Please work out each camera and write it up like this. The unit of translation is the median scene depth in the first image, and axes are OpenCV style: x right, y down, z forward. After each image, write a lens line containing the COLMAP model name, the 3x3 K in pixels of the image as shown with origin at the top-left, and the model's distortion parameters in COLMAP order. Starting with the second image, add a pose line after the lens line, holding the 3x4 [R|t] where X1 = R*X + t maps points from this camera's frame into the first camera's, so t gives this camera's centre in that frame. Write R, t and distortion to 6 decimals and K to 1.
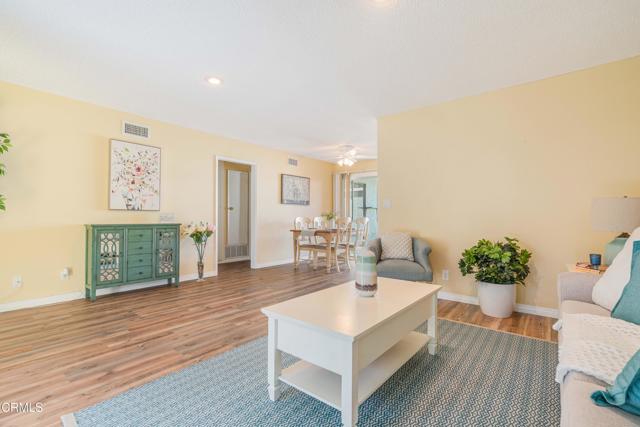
lens RADIAL K [[291.7, 0, 322.8], [0, 291.7, 212.2], [0, 0, 1]] dist [-0.002505, 0.000601]
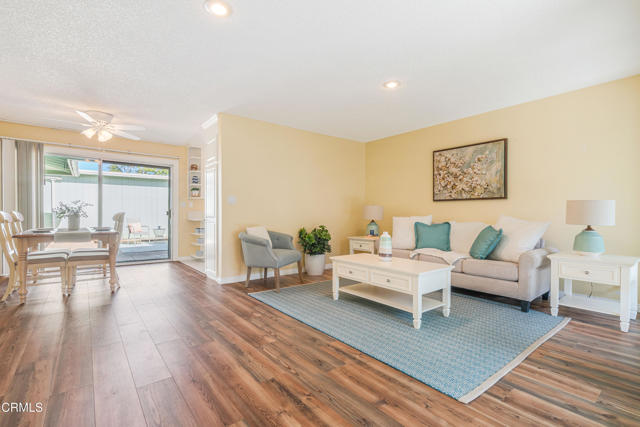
lens RADIAL K [[295.1, 0, 319.3], [0, 295.1, 222.4], [0, 0, 1]] dist [-0.003278, 0.000144]
pose [[0.232312, -0.028930, 0.972211, -0.491856], [-0.020630, 0.999186, 0.034663, 0.004414], [-0.972423, -0.028109, 0.231526, 0.310402]]
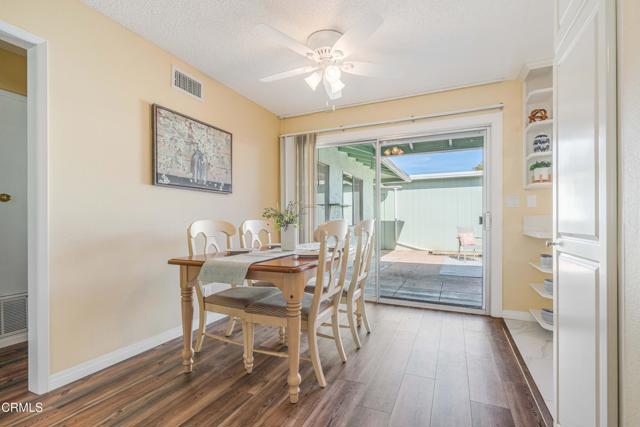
lens RADIAL K [[295.1, 0, 319.3], [0, 295.1, 222.4], [0, 0, 1]] dist [-0.003278, 0.000144]
pose [[0.973002, -0.006636, 0.230702, -0.023390], [0.001908, 0.999784, 0.020710, 0.011872], [-0.230789, -0.019710, 0.972804, 0.611031]]
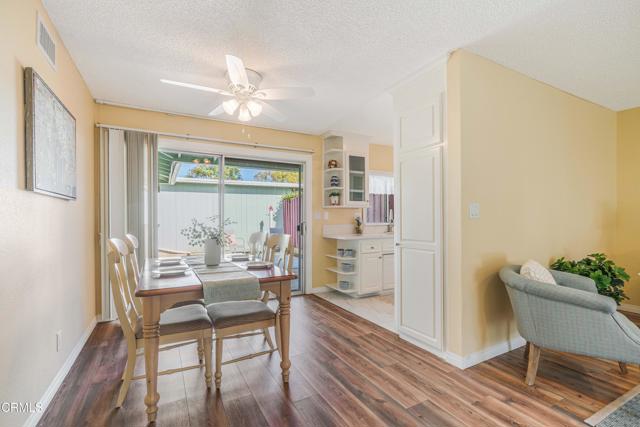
lens RADIAL K [[295.1, 0, 319.3], [0, 295.1, 222.4], [0, 0, 1]] dist [-0.003278, 0.000144]
pose [[0.404311, -0.014006, 0.914514, -0.282560], [-0.010425, 0.999747, 0.019920, -0.010281], [-0.914562, -0.017588, 0.404063, 0.706846]]
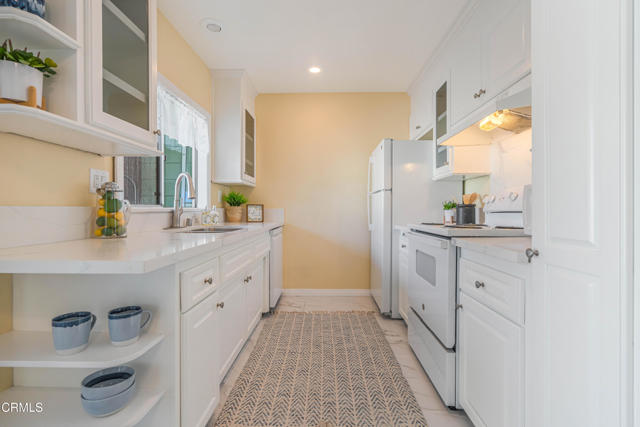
lens RADIAL K [[290.9, 0, 320.0], [0, 290.9, 213.5], [0, 0, 1]] dist [-0.000016, 0.000430]
pose [[-0.599158, -0.012133, 0.800539, 0.195410], [-0.018560, 0.999827, 0.001263, 0.012023], [-0.800416, -0.014101, -0.599279, 0.937426]]
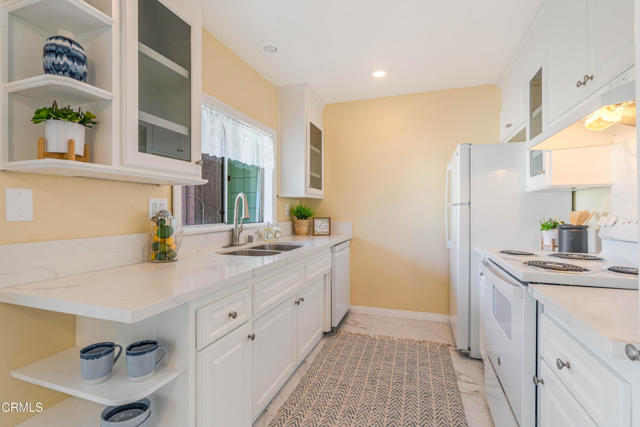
lens RADIAL K [[291.7, 0, 322.8], [0, 291.7, 212.2], [0, 0, 1]] dist [-0.002505, 0.000601]
pose [[-0.333857, -0.003795, 0.942616, 0.196847], [-0.019493, 0.999806, -0.002879, -0.010755], [-0.942422, -0.019335, -0.333866, 0.884889]]
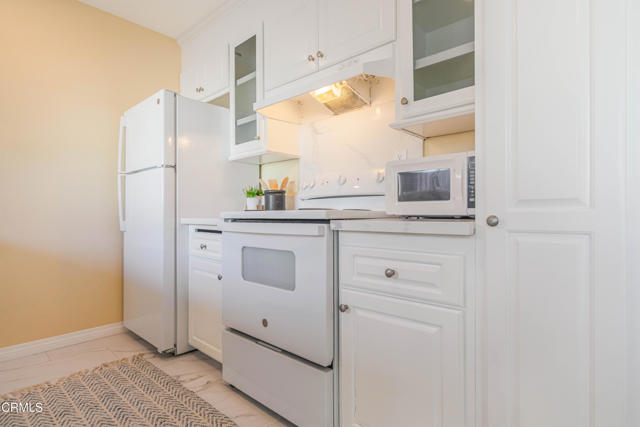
lens RADIAL K [[330.5, 0, 320.0], [0, 330.5, 213.5], [0, 0, 1]] dist [0.000207, -0.000154]
pose [[-0.997281, -0.001652, 0.073675, 0.313455], [-0.003000, 0.999830, -0.018189, 0.029463], [-0.073633, -0.018360, -0.997116, 0.915657]]
